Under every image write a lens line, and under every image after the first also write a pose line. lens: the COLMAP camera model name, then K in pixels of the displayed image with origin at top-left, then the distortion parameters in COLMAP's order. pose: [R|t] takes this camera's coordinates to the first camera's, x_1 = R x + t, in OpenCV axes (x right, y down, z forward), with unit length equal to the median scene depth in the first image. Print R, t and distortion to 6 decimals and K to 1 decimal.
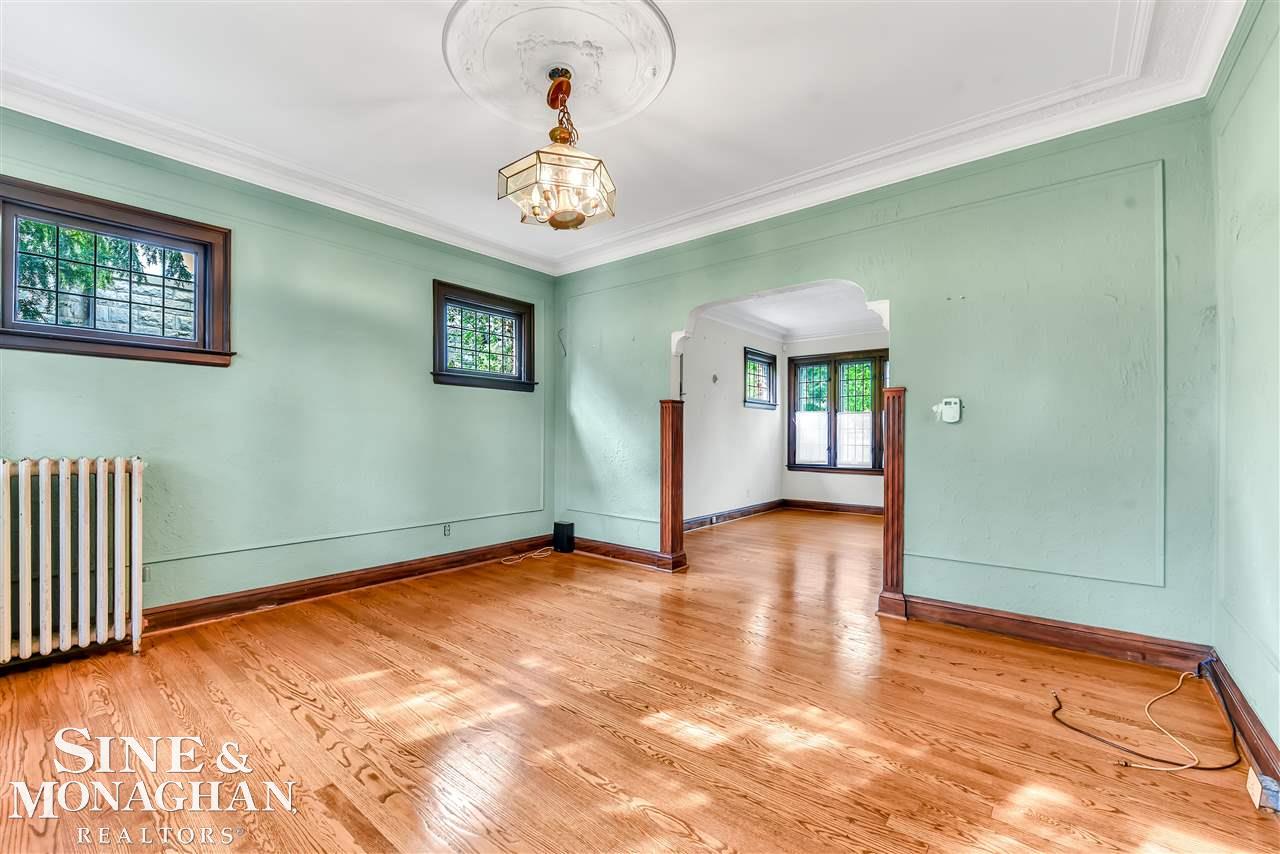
lens RADIAL K [[525.4, 0, 651.2], [0, 525.4, 434.5], [0, 0, 1]] dist [0.002835, 0.000108]
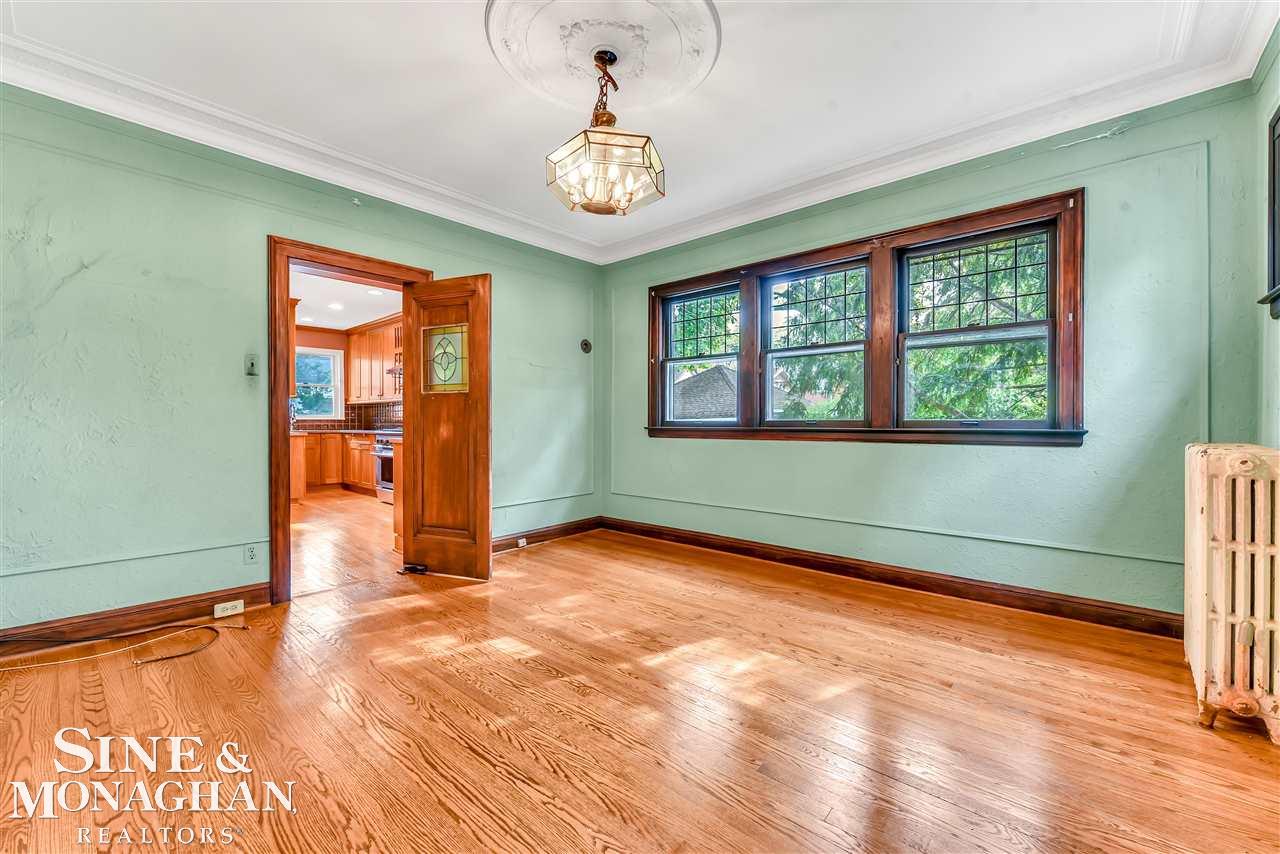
lens RADIAL K [[525.4, 0, 651.2], [0, 525.4, 434.5], [0, 0, 1]] dist [0.002835, 0.000108]
pose [[-0.996361, -0.002265, 0.085201, -0.360280], [-0.001108, 0.999907, 0.013627, 0.026745], [-0.085224, 0.013484, -0.996271, 2.077349]]
